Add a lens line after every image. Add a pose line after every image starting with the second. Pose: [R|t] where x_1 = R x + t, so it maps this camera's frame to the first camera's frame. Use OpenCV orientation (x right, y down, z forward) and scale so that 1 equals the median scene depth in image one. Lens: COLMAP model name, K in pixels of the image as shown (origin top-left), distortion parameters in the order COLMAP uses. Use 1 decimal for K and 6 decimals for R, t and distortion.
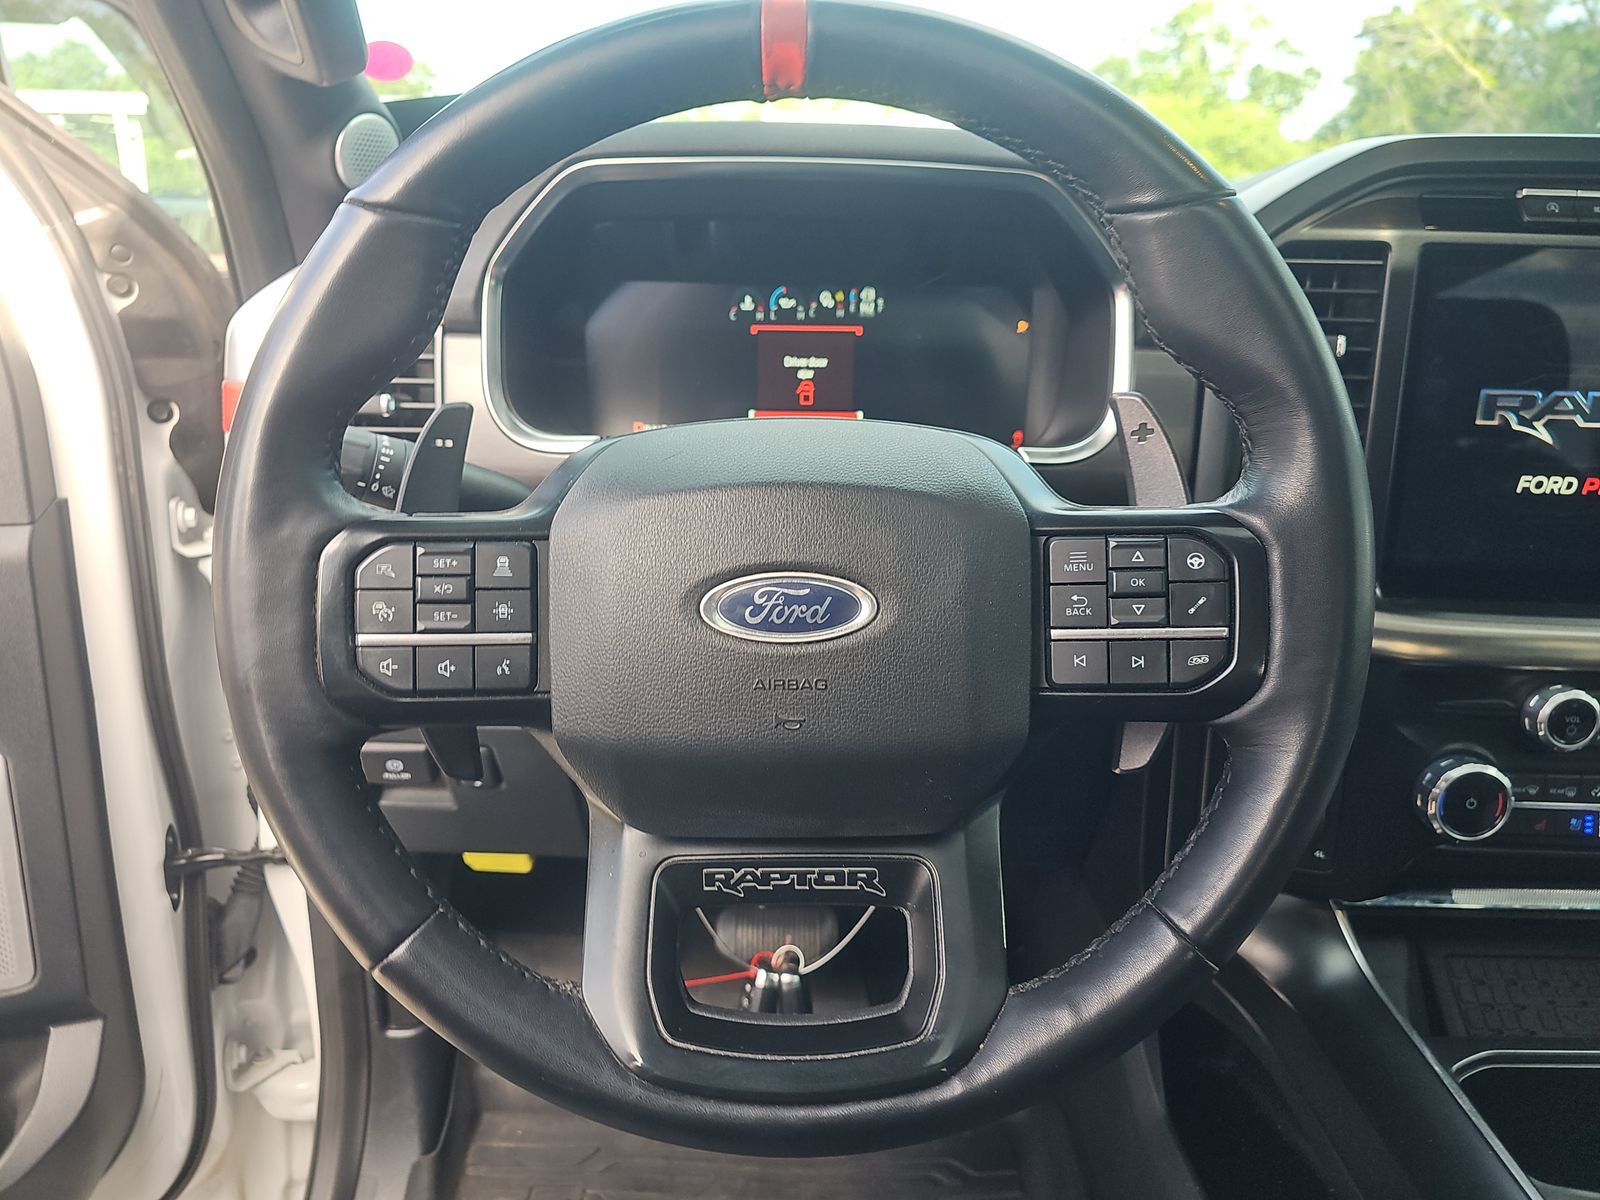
lens RADIAL K [[1087.2, 0, 804.5], [0, 1087.2, 606.9], [0, 0, 1]] dist [0.009770, -0.014800]
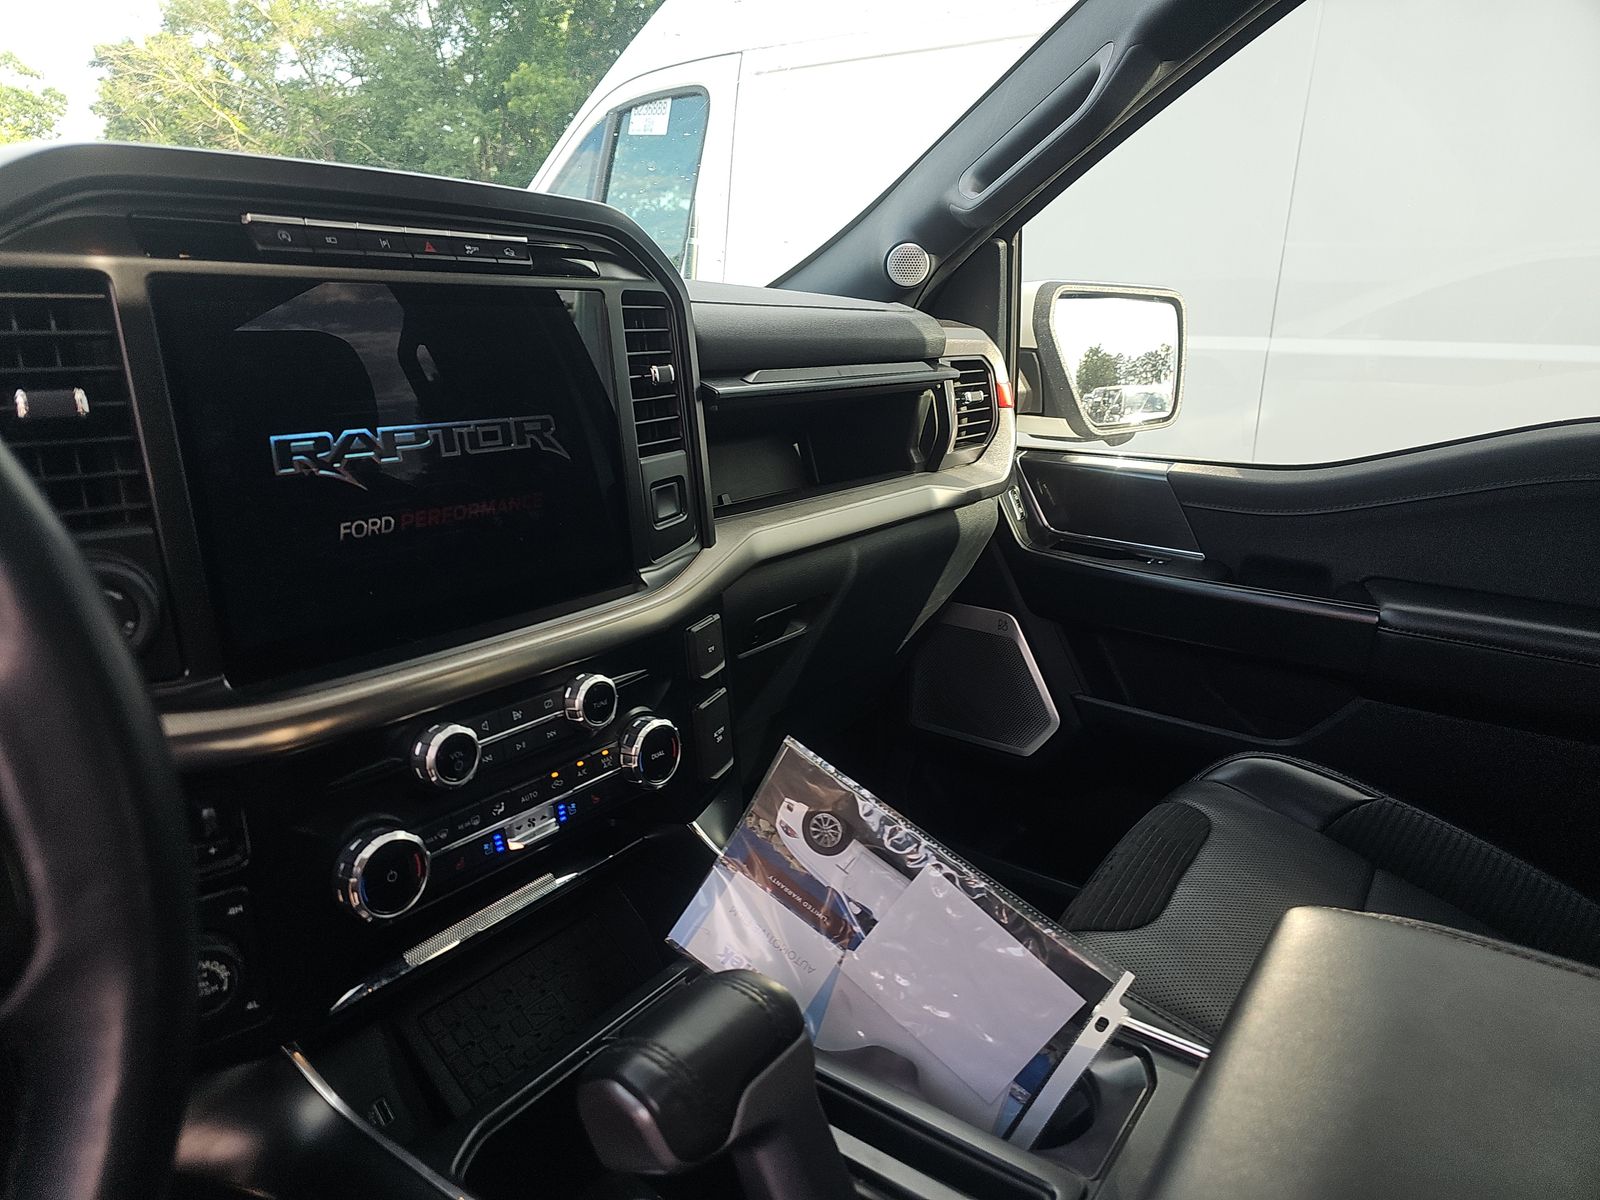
lens RADIAL K [[1087.2, 0, 790.4], [0, 1087.2, 590.9], [0, 0, 1]] dist [0.009770, -0.014800]
pose [[0.574614, -0.216908, 0.789158, 0.132531], [0.248794, 0.964902, 0.084058, -0.045892], [-0.779692, 0.148037, 0.608412, 0.141933]]
